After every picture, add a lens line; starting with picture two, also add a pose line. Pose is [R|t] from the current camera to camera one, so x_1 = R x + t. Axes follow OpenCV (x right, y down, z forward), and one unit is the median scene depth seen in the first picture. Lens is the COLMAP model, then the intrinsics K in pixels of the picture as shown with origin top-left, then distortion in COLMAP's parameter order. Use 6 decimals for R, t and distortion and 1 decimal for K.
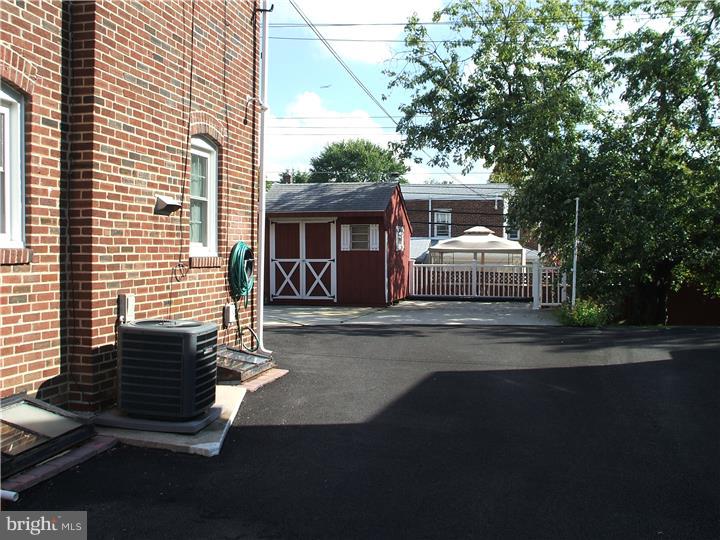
lens RADIAL K [[782.3, 0, 360.0], [0, 782.3, 270.0], [0, 0, 1]] dist [-0.185498, 0.294990]
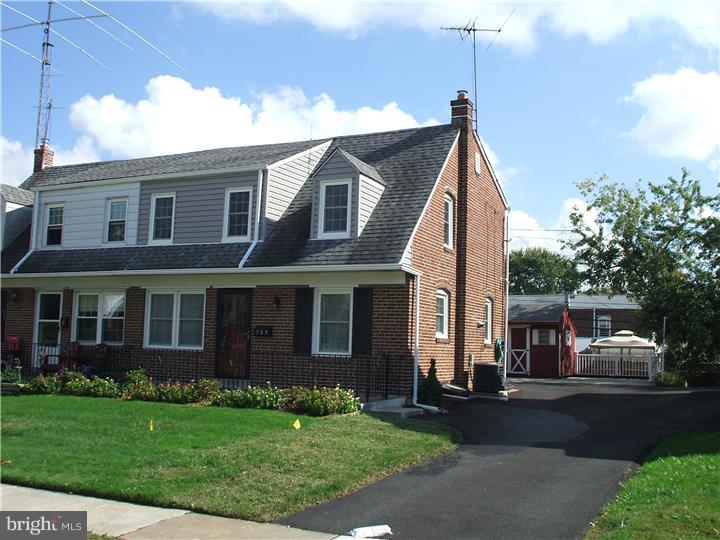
lens RADIAL K [[782.3, 0, 360.0], [0, 782.3, 270.0], [0, 0, 1]] dist [-0.185498, 0.294990]
pose [[0.975578, -0.000846, -0.219652, -0.020591], [-0.026770, 0.992080, -0.122718, 0.030636], [0.218016, 0.125601, 0.967829, -0.725396]]
